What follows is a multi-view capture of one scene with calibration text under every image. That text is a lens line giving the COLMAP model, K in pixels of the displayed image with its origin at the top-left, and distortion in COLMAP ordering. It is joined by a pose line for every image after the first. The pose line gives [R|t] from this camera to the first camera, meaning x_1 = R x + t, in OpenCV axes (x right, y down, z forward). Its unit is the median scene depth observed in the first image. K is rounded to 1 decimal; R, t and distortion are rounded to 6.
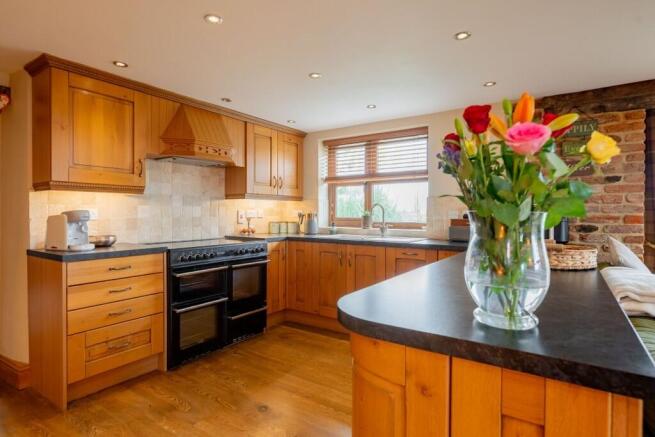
lens RADIAL K [[352.0, 0, 327.5], [0, 352.0, 218.5], [0, 0, 1]] dist [-0.001468, -0.000611]
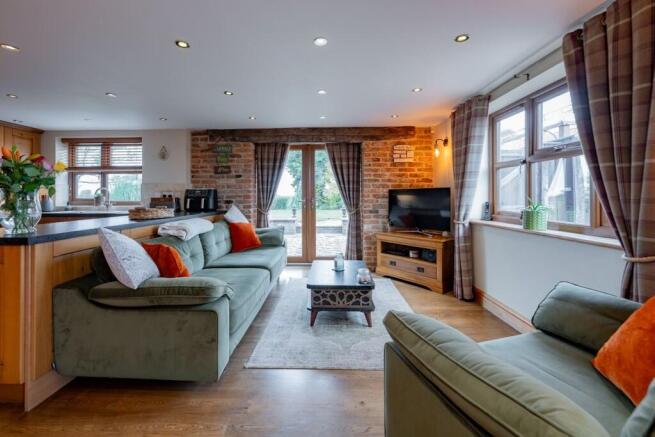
lens RADIAL K [[276.2, 0, 325.4], [0, 276.2, 194.3], [0, 0, 1]] dist [-0.001345, -0.000208]
pose [[0.837028, -0.003576, 0.547149, 0.314694], [0.016652, 0.999682, -0.018942, 0.022293], [-0.546907, 0.024966, 0.836821, -0.465794]]
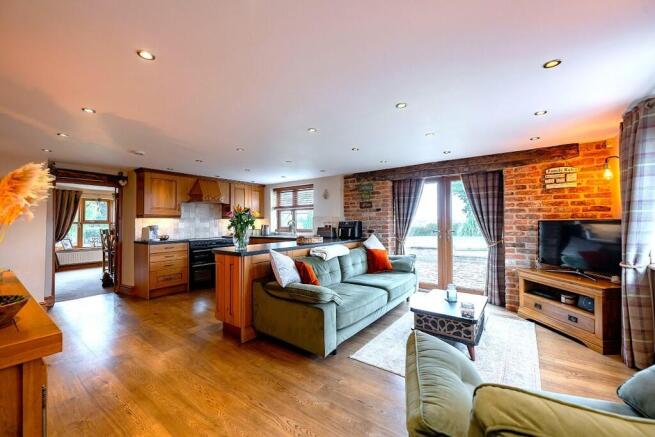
lens RADIAL K [[264.4, 0, 327.5], [0, 264.4, 218.5], [0, 0, 1]] dist [-0.000454, -0.000048]
pose [[0.999479, -0.009572, -0.030817, 0.445913], [0.008591, 0.999457, -0.031815, -0.001311], [0.031104, 0.031534, 0.999019, -0.642434]]
